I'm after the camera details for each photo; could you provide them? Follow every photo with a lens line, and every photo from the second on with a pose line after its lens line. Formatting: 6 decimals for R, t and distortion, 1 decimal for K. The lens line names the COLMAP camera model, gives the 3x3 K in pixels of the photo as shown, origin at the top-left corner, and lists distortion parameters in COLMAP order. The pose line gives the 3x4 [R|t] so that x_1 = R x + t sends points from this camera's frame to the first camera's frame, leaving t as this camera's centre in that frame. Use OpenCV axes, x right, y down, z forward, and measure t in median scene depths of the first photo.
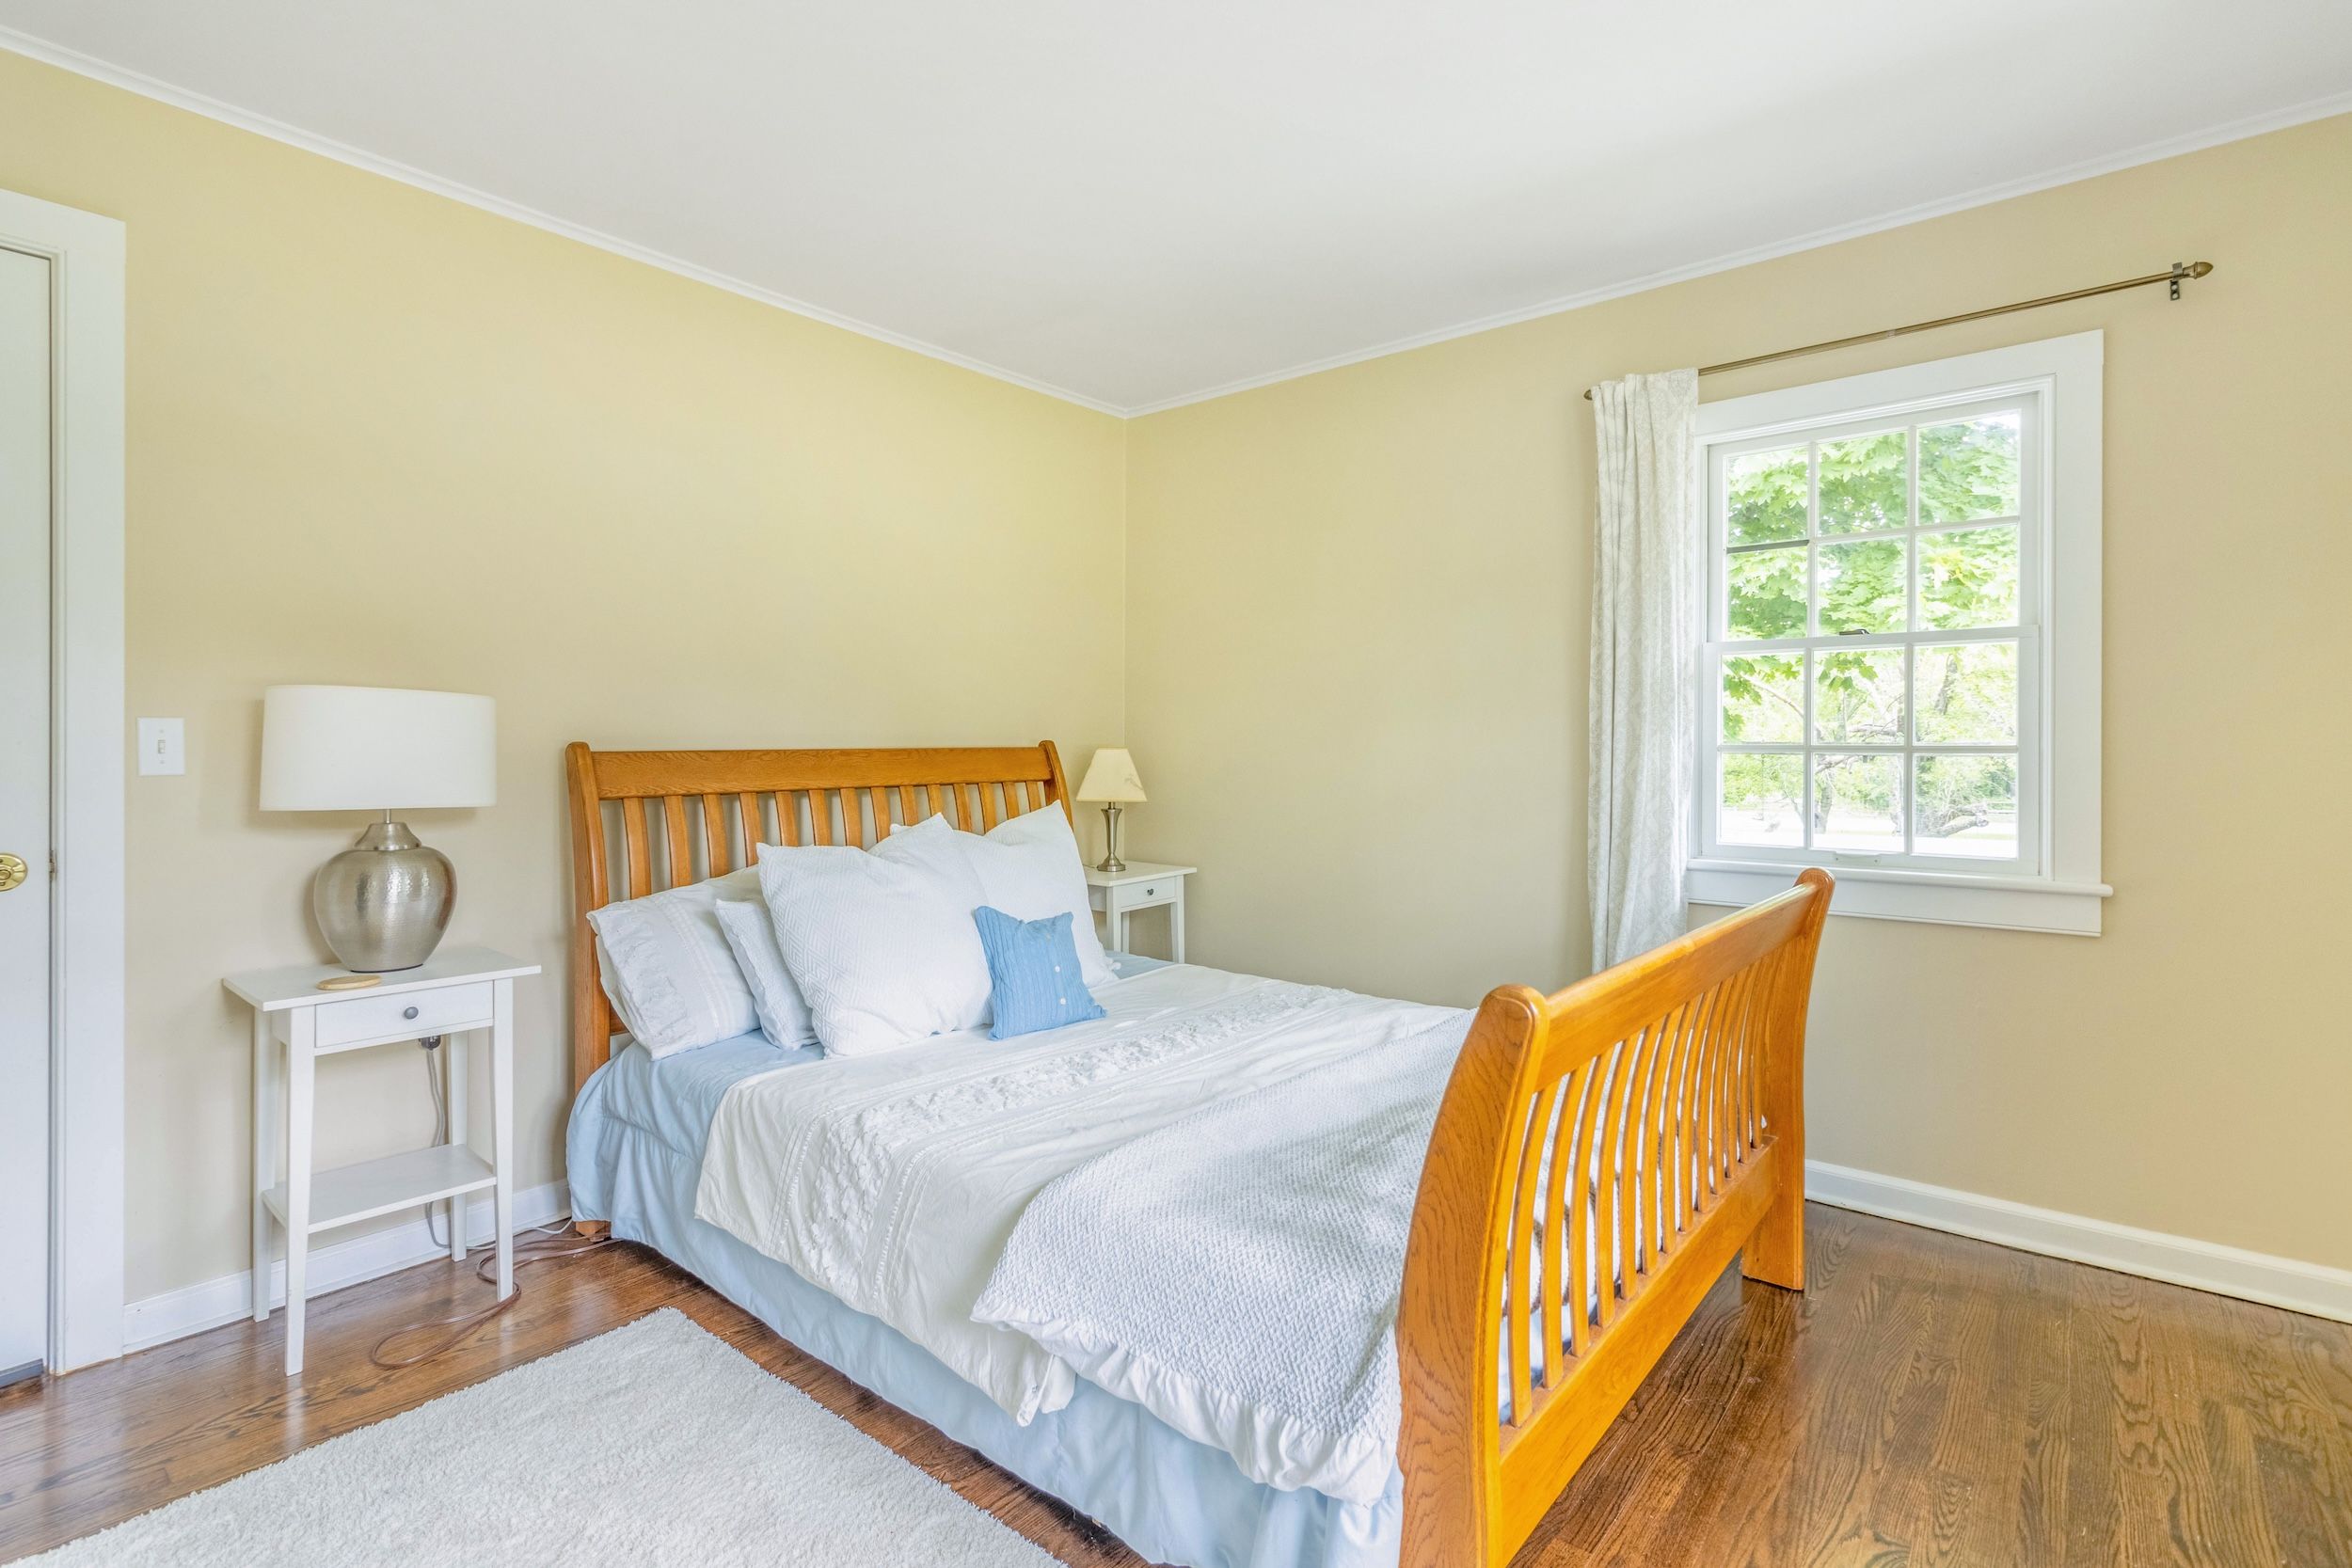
lens RADIAL K [[1094.3, 0, 1182.7], [0, 1094.3, 737.1], [0, 0, 1]] dist [-0.000655, 0.000838]
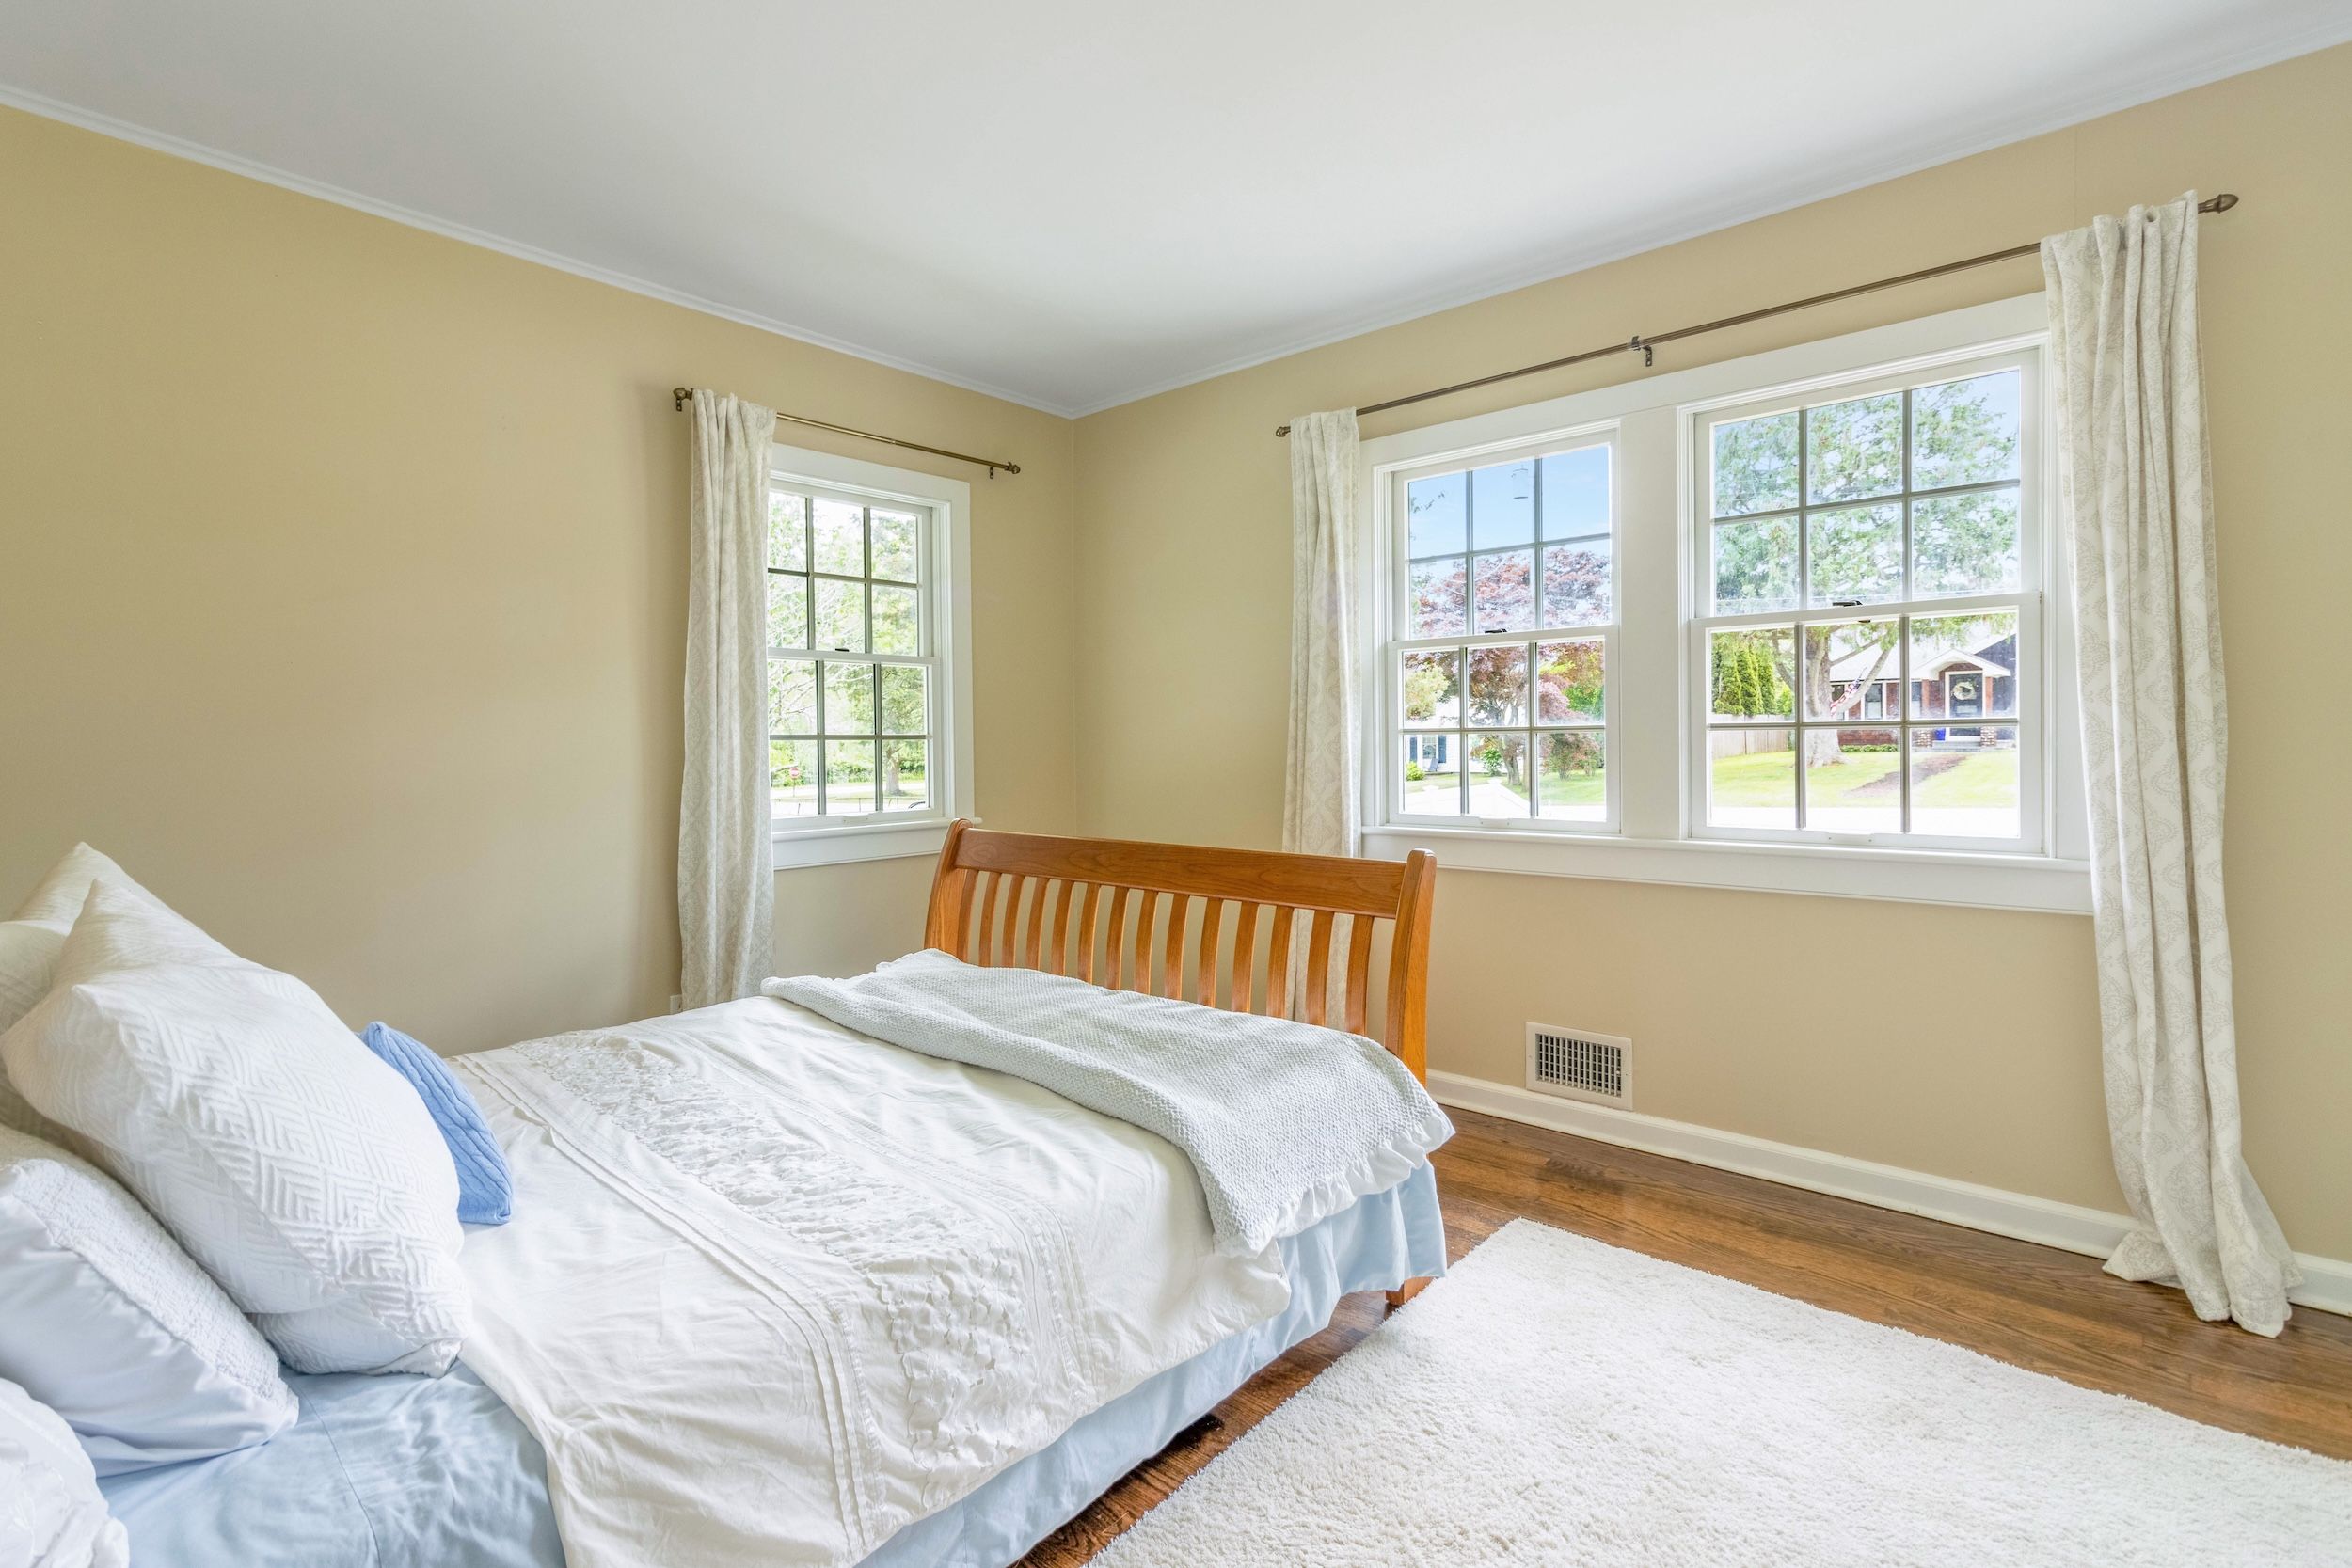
lens RADIAL K [[1094.3, 0, 1182.7], [0, 1094.3, 737.1], [0, 0, 1]] dist [-0.000655, 0.000838]
pose [[0.026917, 0.003061, 0.999633, -1.048911], [0.001205, 0.999994, -0.003095, 0.015981], [-0.999637, 0.001287, 0.026913, 0.850917]]
